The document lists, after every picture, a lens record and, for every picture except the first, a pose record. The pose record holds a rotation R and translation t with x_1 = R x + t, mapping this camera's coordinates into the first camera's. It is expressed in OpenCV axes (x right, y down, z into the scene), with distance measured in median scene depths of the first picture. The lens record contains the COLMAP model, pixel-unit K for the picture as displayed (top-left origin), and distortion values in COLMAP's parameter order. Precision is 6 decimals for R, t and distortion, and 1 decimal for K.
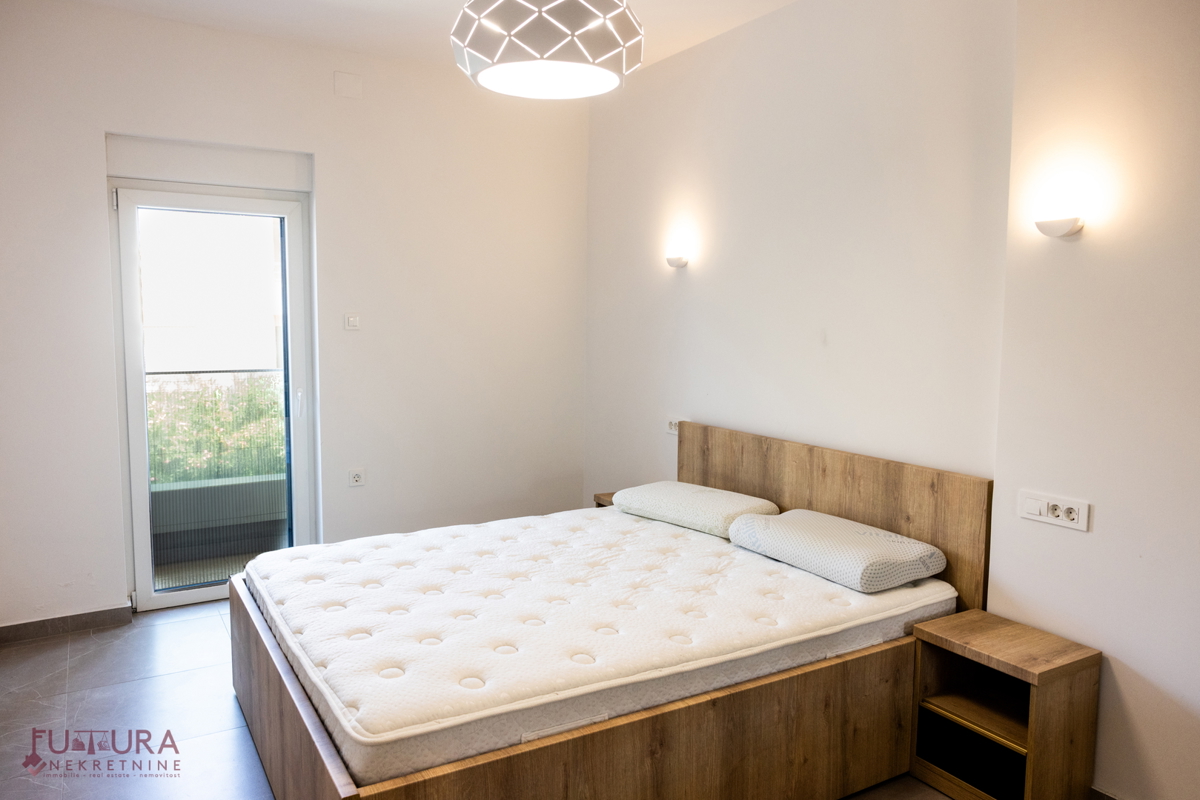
lens RADIAL K [[839.0, 0, 599.0], [0, 839.0, 397.6], [0, 0, 1]] dist [0.070192, -0.001111]
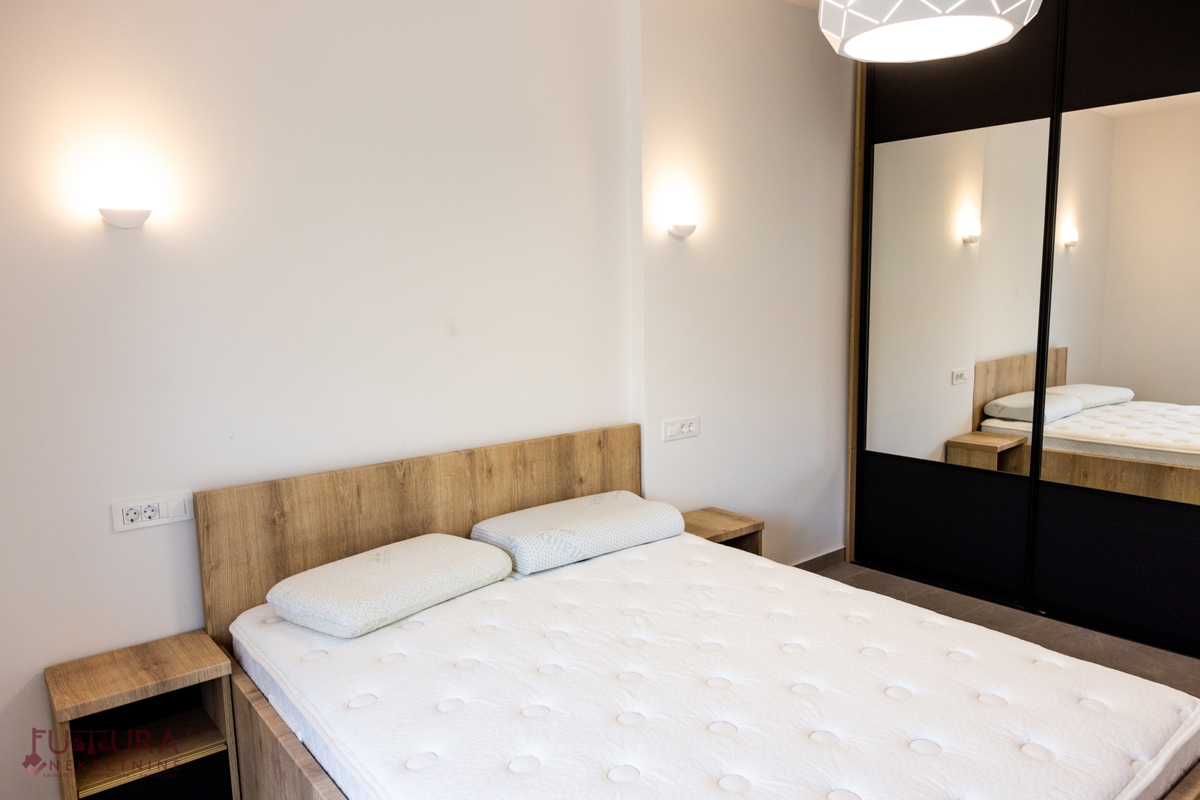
lens RADIAL K [[839.0, 0, 598.5], [0, 839.0, 401.9], [0, 0, 1]] dist [0.070192, -0.001111]
pose [[-0.093896, -0.151368, 0.984008, -0.641581], [0.127123, 0.978461, 0.162645, -0.122197], [-0.987433, 0.140361, -0.072631, 0.953987]]
